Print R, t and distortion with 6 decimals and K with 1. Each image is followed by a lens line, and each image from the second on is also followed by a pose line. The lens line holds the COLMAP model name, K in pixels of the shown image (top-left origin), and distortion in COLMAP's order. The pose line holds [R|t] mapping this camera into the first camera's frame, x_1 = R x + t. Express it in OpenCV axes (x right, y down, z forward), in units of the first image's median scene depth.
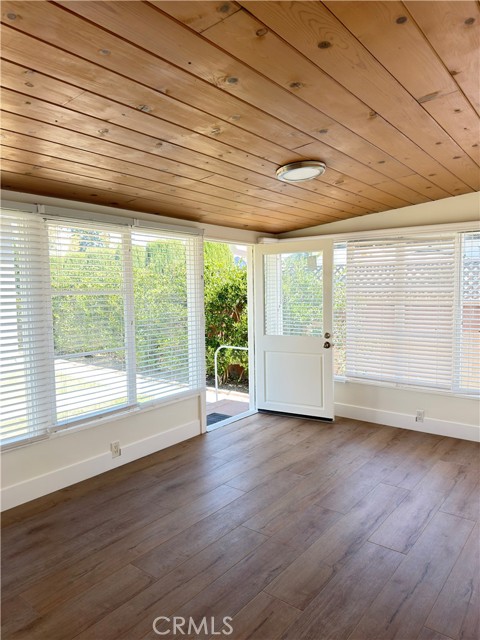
lens RADIAL K [[453.6, 0, 243.0], [0, 453.6, 321.1], [0, 0, 1]] dist [0.037603, -0.028631]
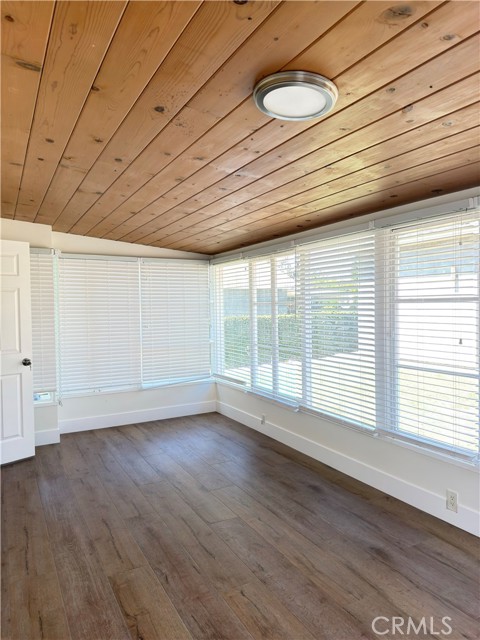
lens RADIAL K [[453.6, 0, 243.2], [0, 453.6, 319.5], [0, 0, 1]] dist [0.037603, -0.028631]
pose [[-0.408100, 0.038851, -0.912110, 0.781078], [-0.051461, 0.996527, 0.065471, -0.084761], [0.911486, 0.073657, -0.404683, 1.324278]]
